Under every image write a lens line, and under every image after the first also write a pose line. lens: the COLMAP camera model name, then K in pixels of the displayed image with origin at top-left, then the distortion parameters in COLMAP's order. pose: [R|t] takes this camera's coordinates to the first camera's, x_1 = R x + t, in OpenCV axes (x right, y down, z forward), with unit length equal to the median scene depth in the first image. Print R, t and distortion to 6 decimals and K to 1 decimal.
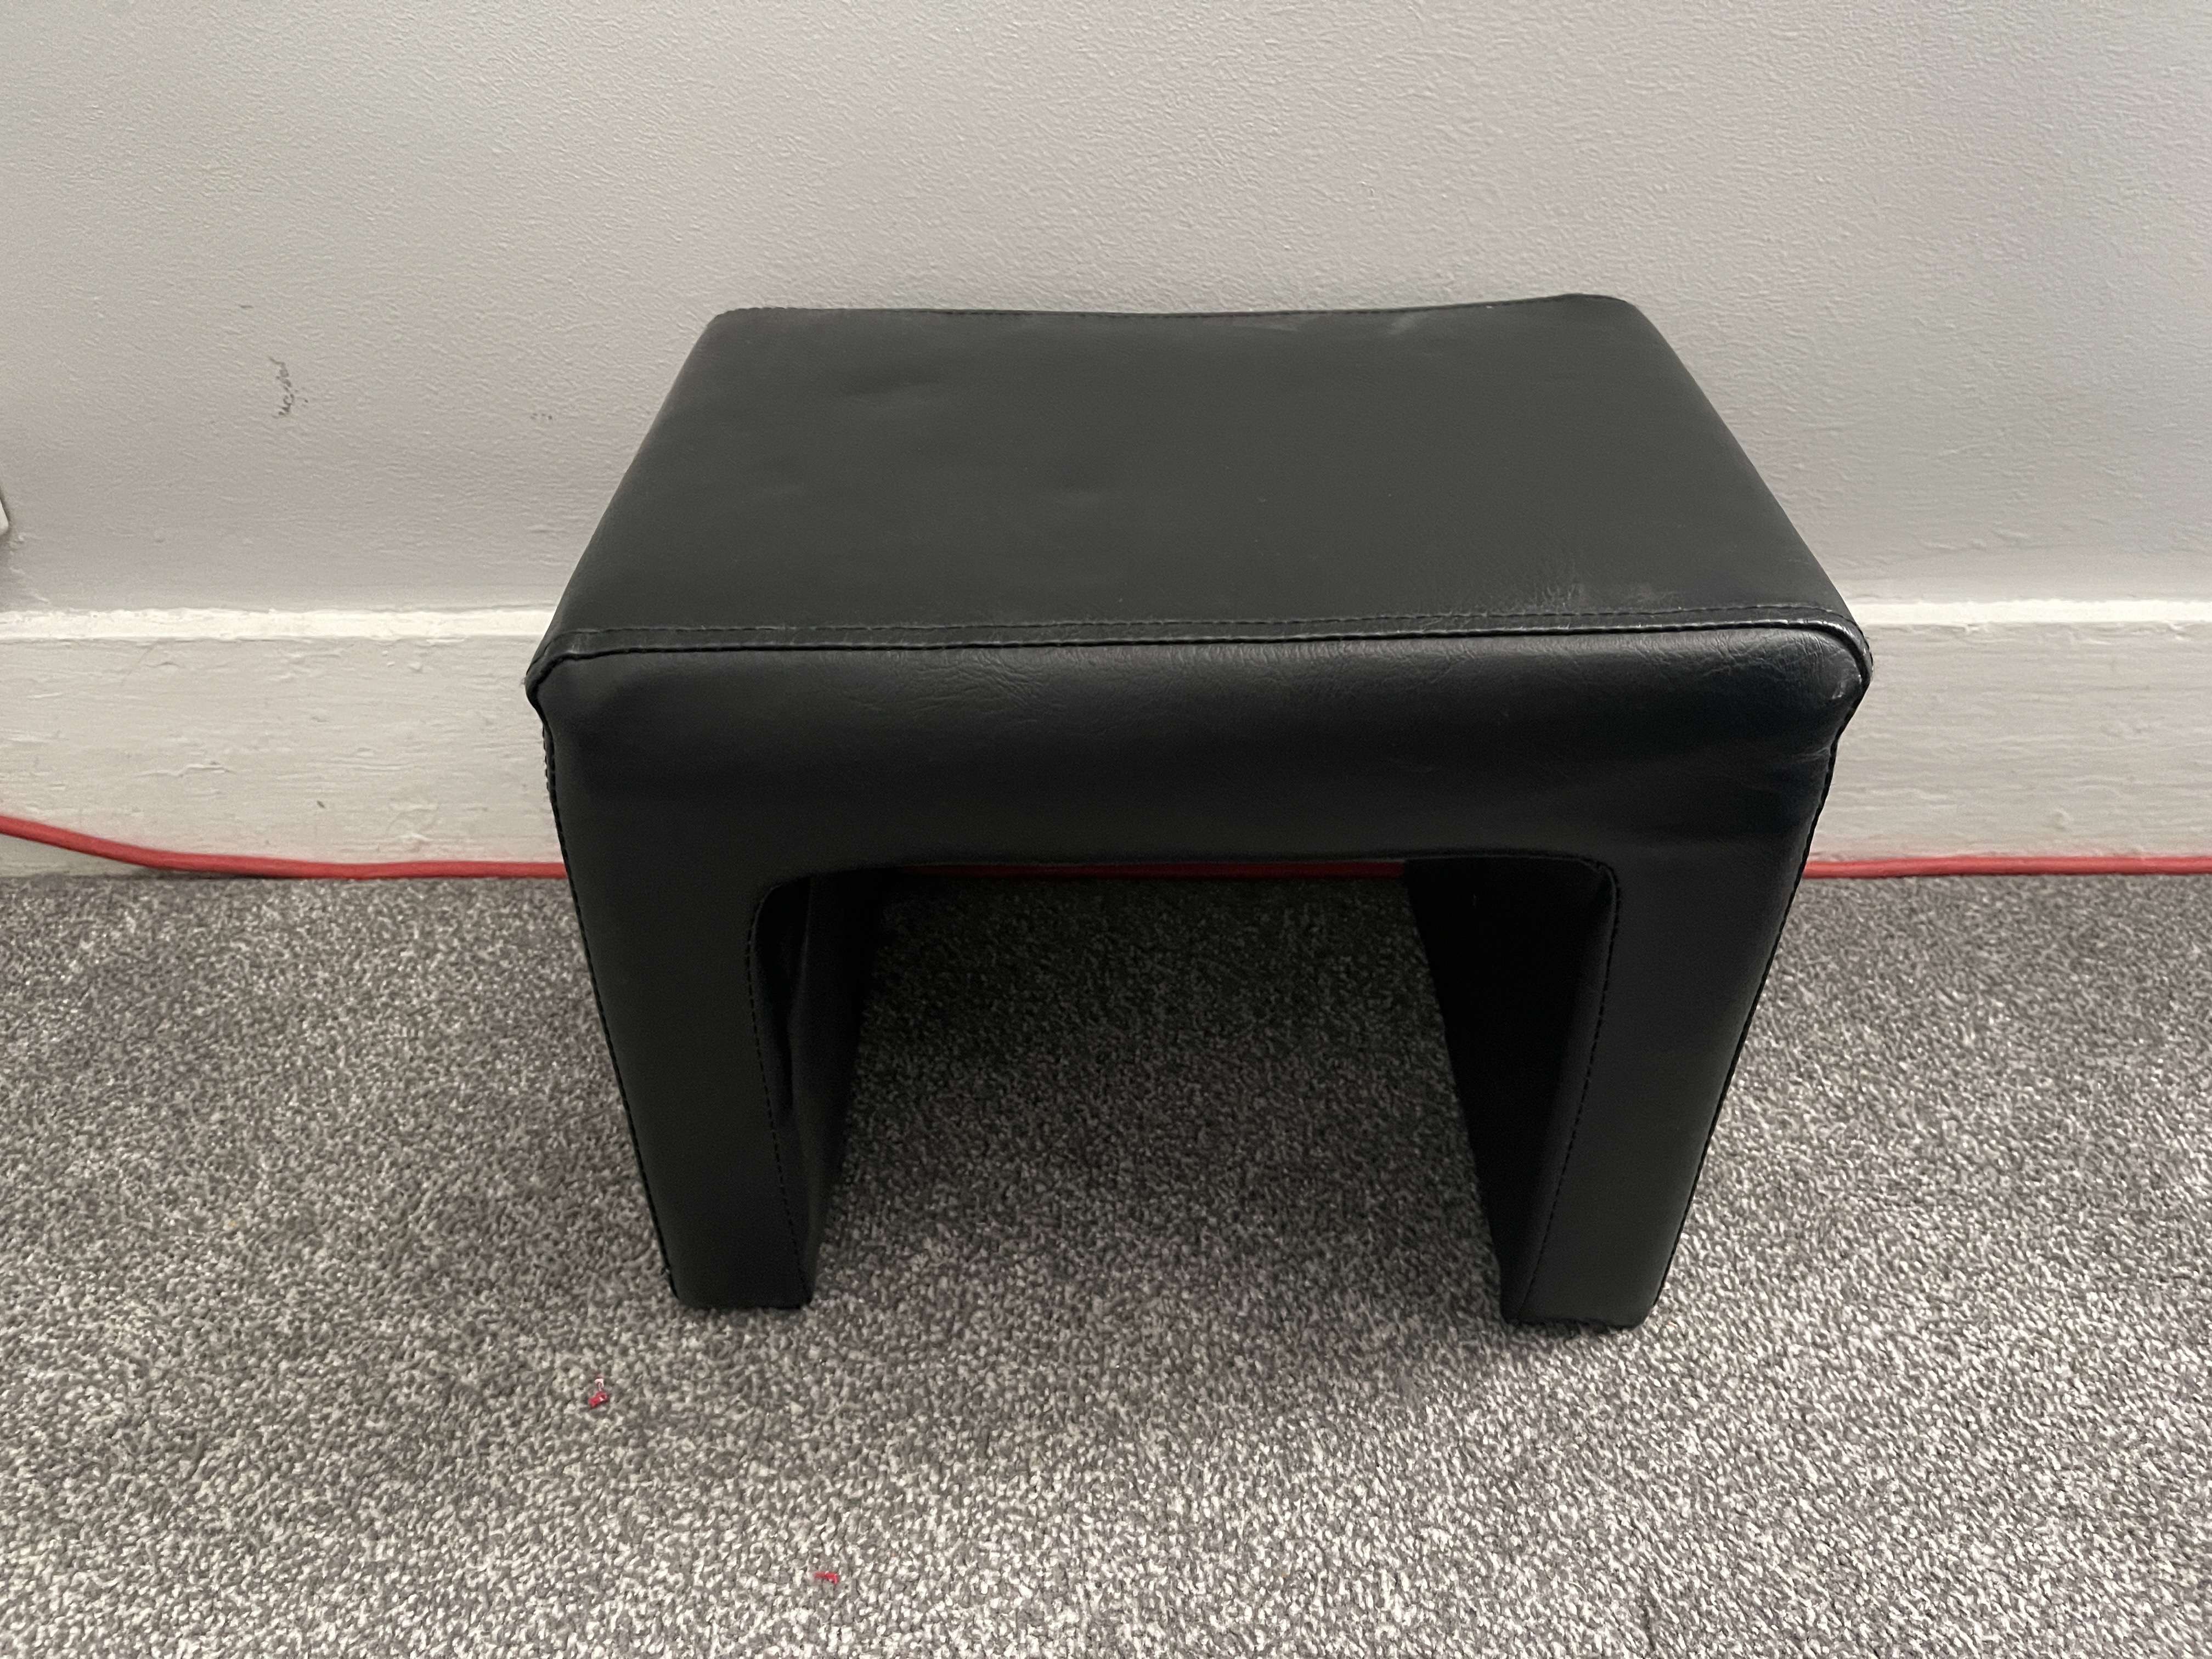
lens RADIAL K [[1680.5, 0, 1107.4], [0, 1680.5, 843.5], [0, 0, 1]] dist [0.102581, -0.157039]
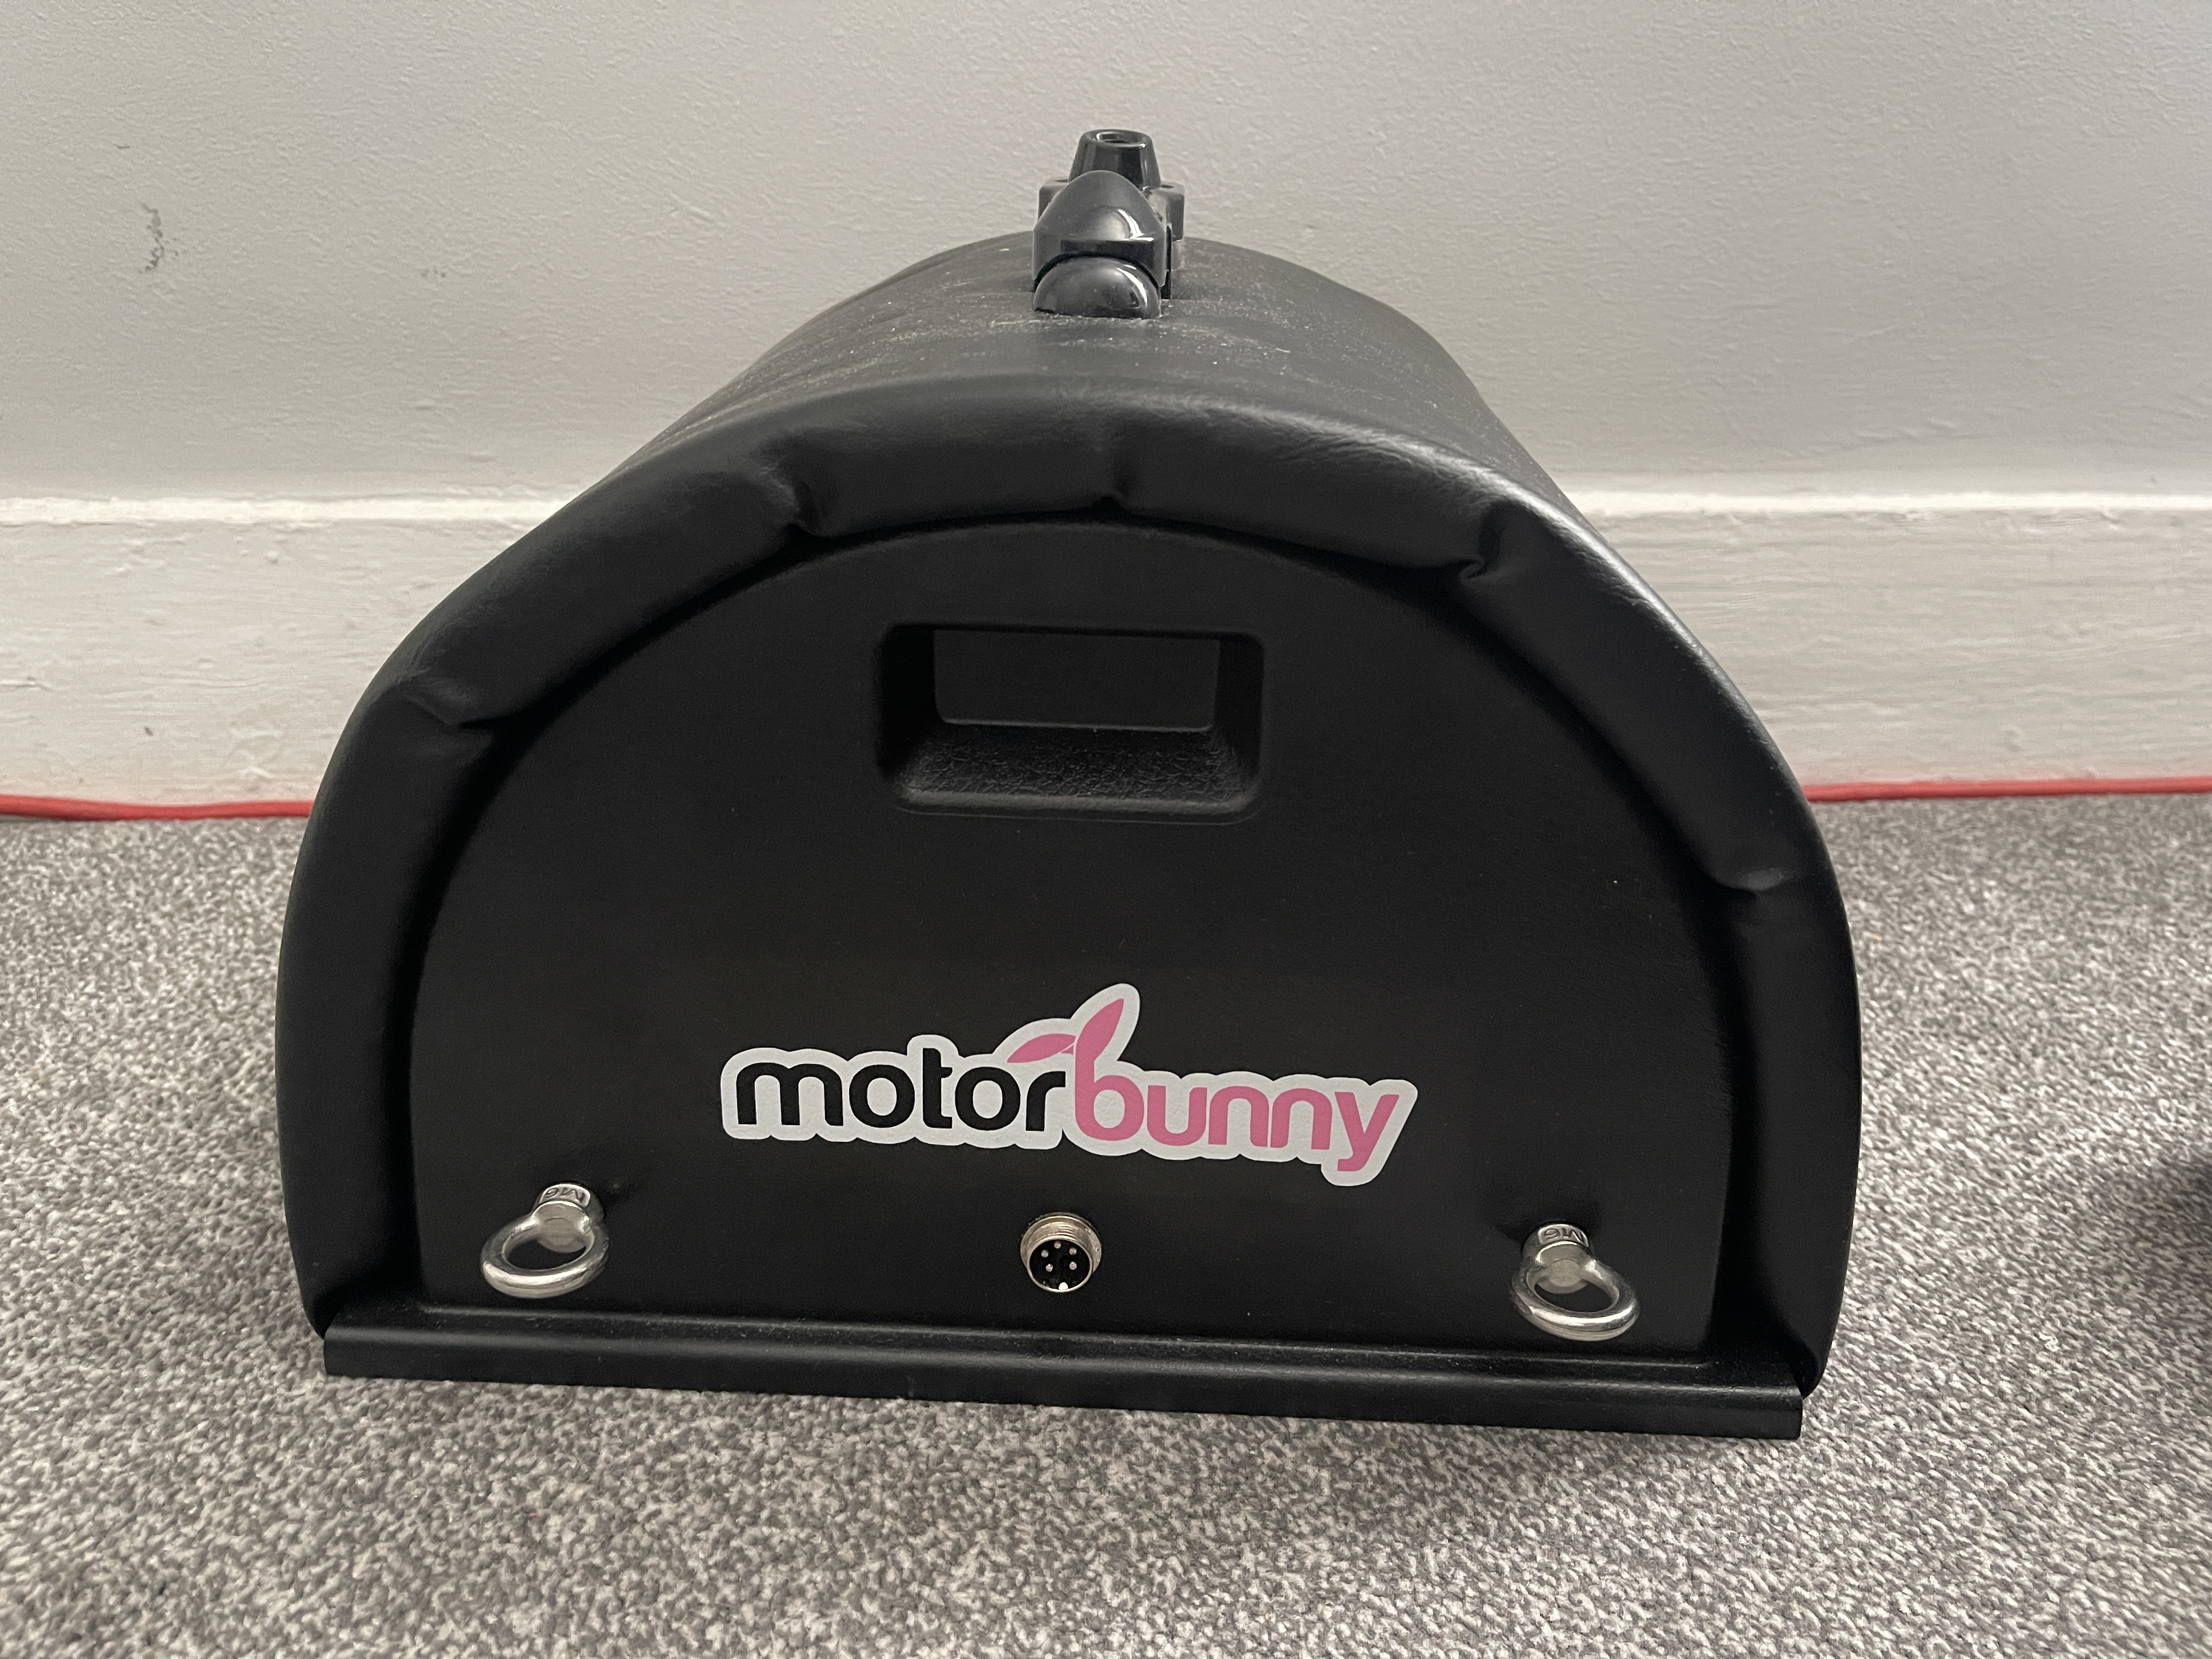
lens RADIAL K [[1690.6, 0, 1106.0], [0, 1690.6, 829.5], [0, 0, 1]] dist [0.089438, -0.141740]
pose [[0.996363, -0.009501, 0.084678, -0.055754], [0.026833, 0.978189, -0.205975, 0.306503], [-0.080874, 0.207498, 0.974887, 0.138011]]
